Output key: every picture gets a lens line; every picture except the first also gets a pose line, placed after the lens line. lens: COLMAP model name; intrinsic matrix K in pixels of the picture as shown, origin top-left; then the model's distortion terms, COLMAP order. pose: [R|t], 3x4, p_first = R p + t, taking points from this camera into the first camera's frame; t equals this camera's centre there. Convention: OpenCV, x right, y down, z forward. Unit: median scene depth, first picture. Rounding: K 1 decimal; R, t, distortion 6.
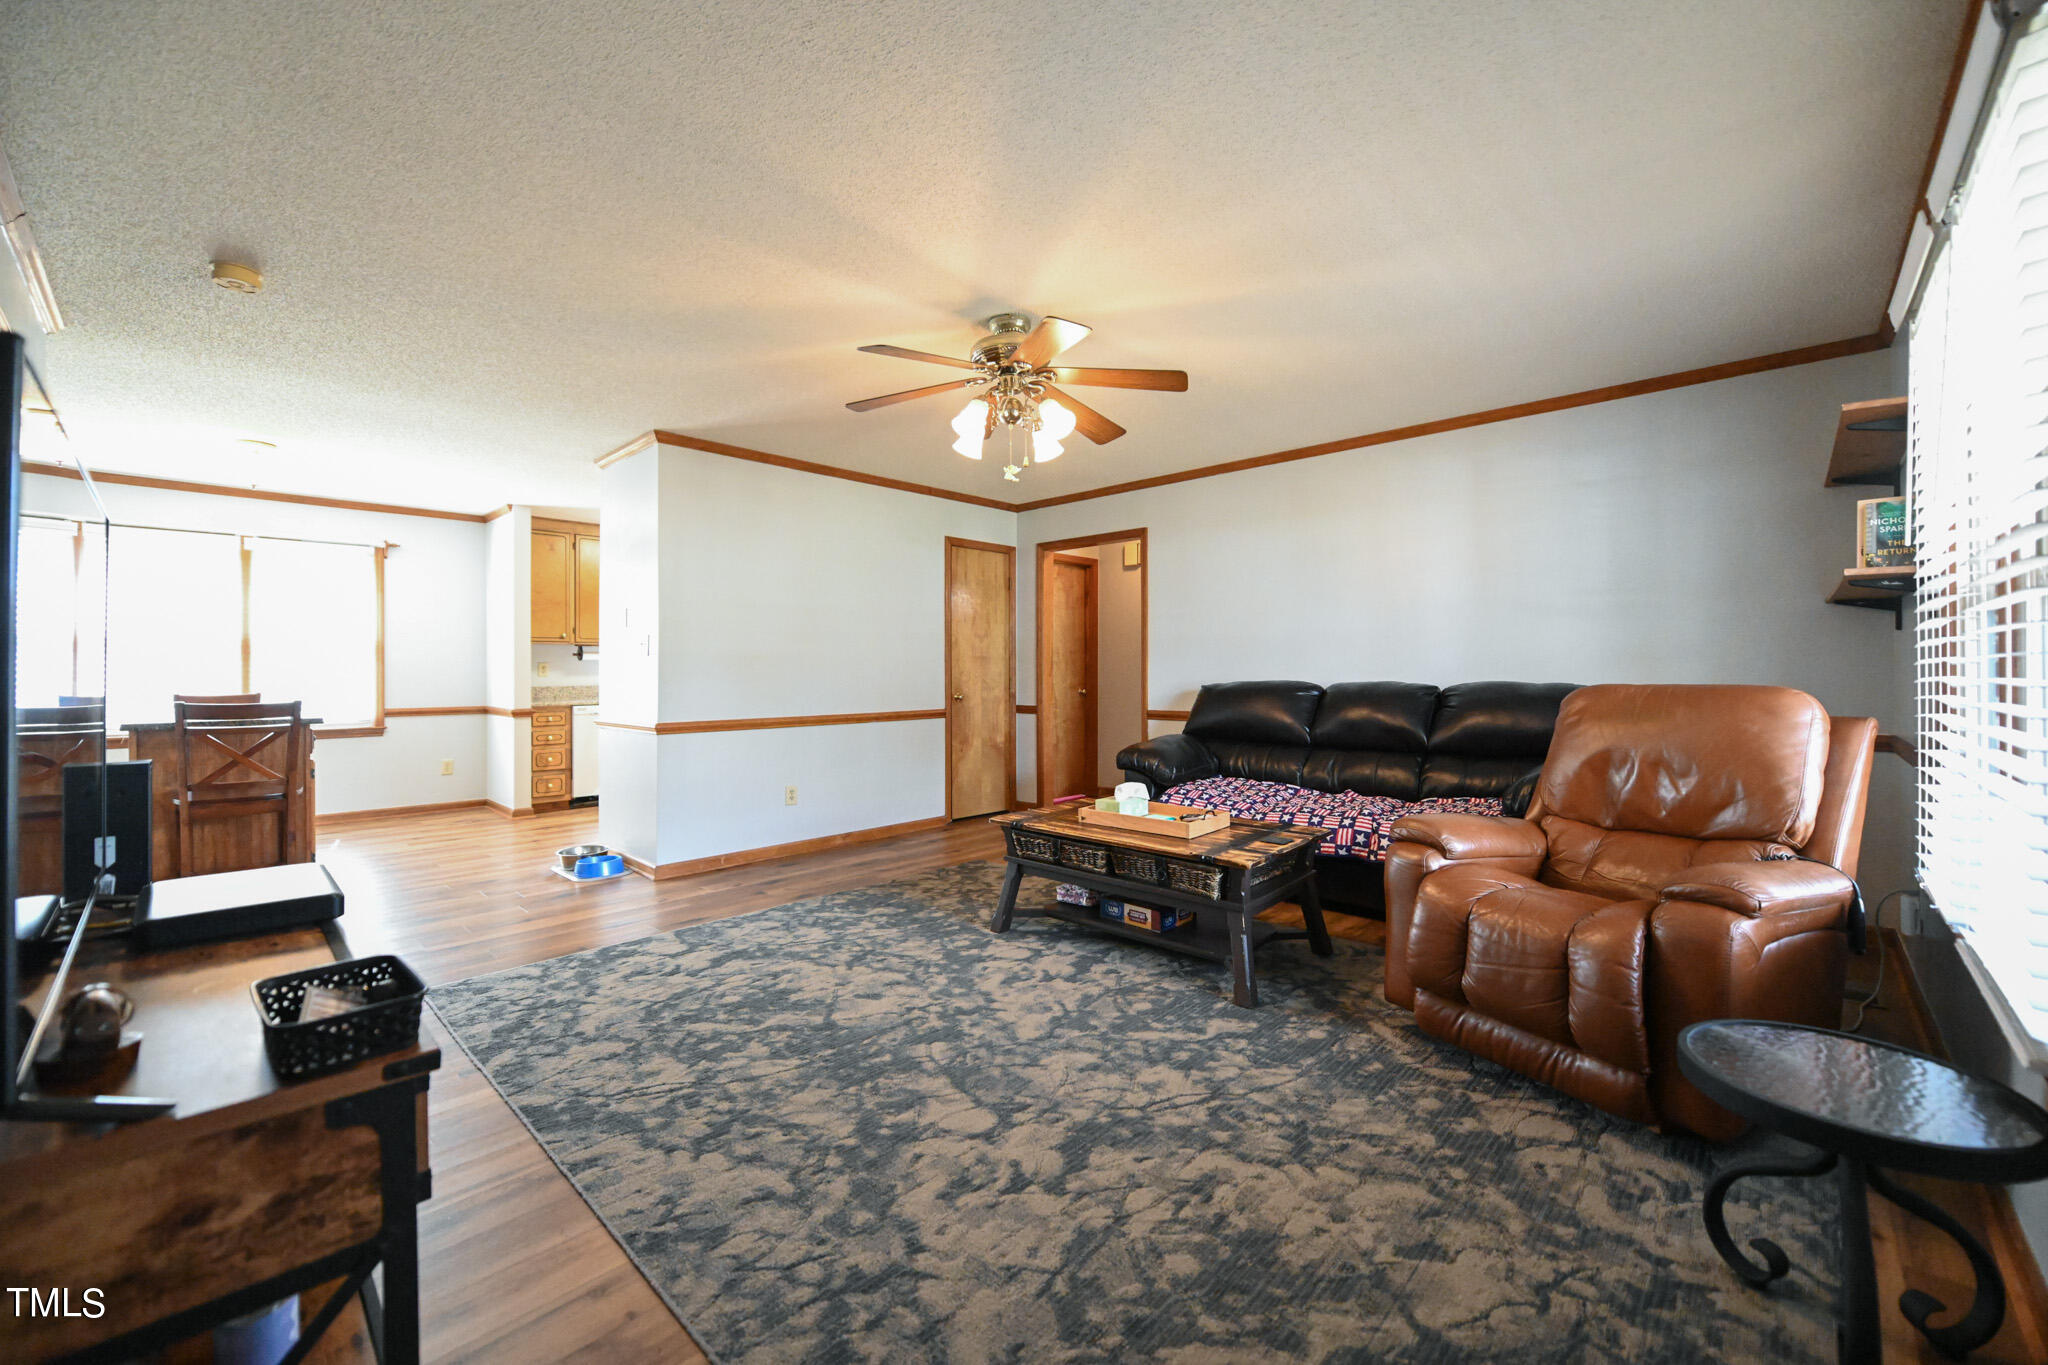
lens RADIAL K [[812.9, 0, 1020.3], [0, 812.9, 669.5], [0, 0, 1]] dist [-0.006363, -0.000858]
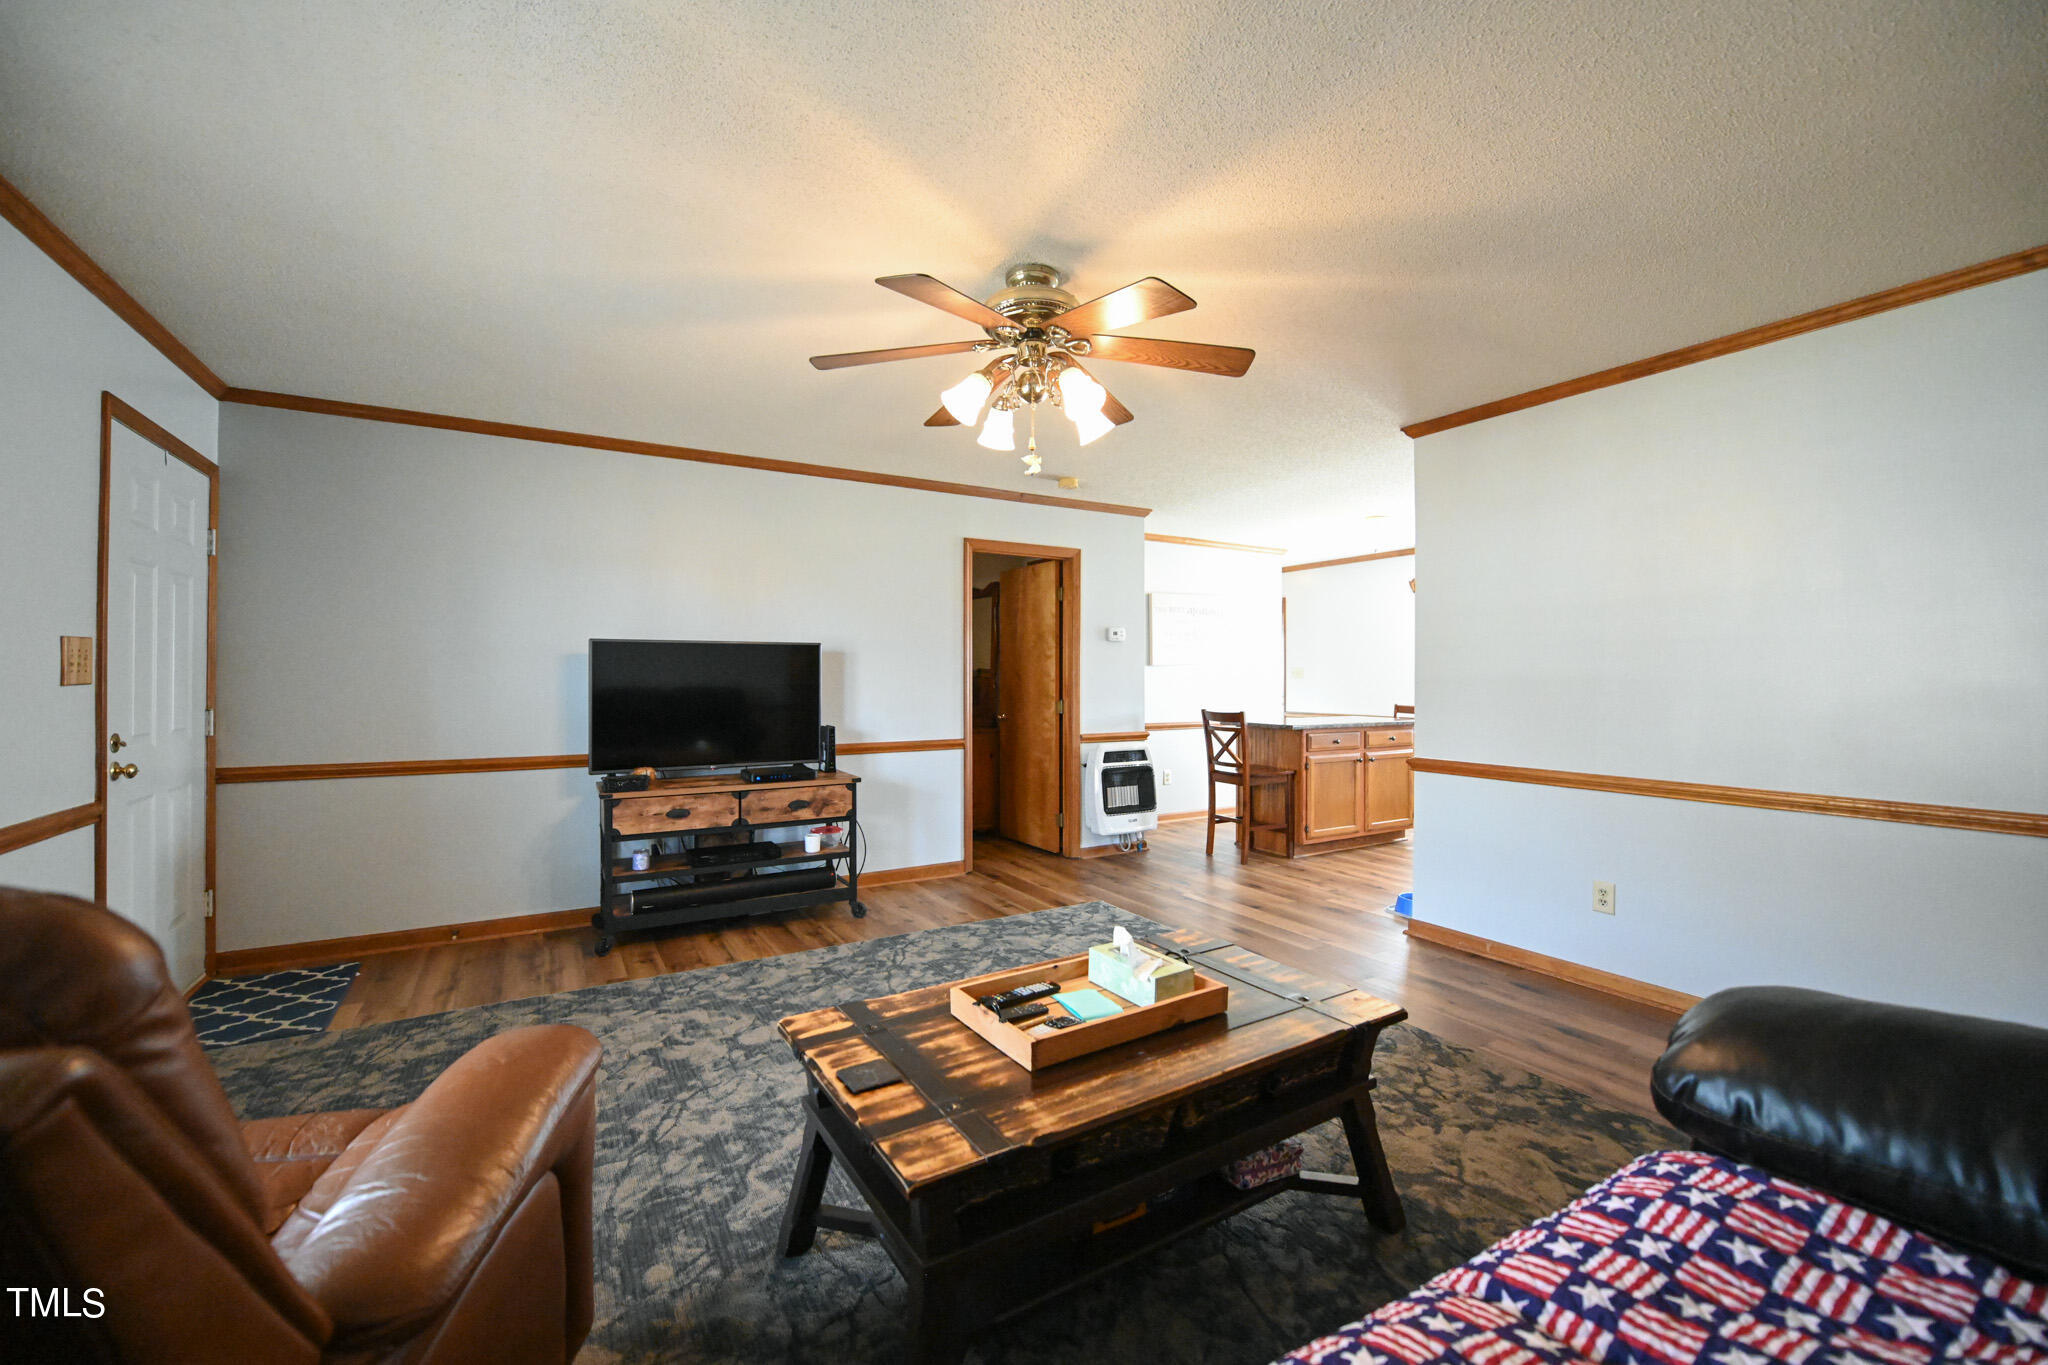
lens RADIAL K [[812.9, 0, 1015.1], [0, 812.9, 678.0], [0, 0, 1]] dist [-0.006363, -0.000858]
pose [[-0.280050, 0.004805, -0.959974, 0.899480], [0.004497, 0.999983, 0.003693, -0.043222], [0.959975, -0.003283, -0.280066, 1.435839]]
